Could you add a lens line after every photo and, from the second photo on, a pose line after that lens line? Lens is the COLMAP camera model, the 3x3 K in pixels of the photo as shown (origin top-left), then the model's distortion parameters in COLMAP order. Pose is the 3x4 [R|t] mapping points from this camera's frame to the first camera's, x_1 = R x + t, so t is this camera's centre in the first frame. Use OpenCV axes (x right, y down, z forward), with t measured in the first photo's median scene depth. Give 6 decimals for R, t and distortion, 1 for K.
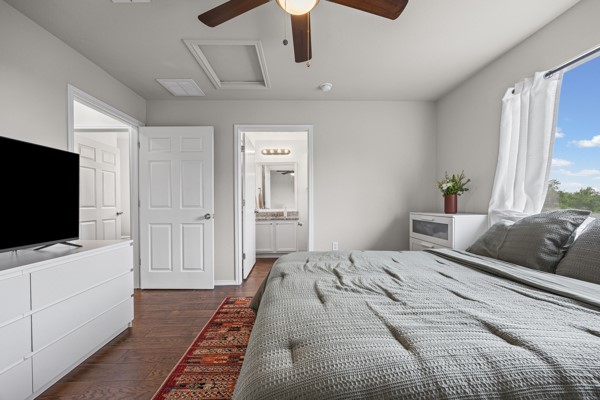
lens RADIAL K [[228.5, 0, 300.0], [0, 228.5, 200.0], [0, 0, 1]] dist [-0.000401, -0.000026]
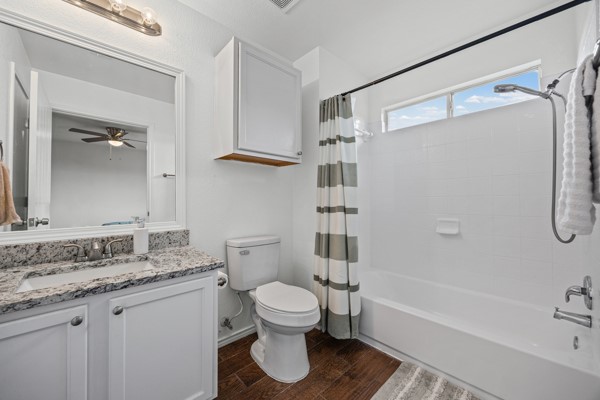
lens RADIAL K [[228.5, 0, 300.0], [0, 228.5, 200.0], [0, 0, 1]] dist [-0.000401, -0.000026]
pose [[0.756267, 0.007604, 0.654218, -0.097804], [-0.004059, 0.999968, -0.006931, 0.009943], [-0.654250, 0.002586, 0.756274, 0.661833]]
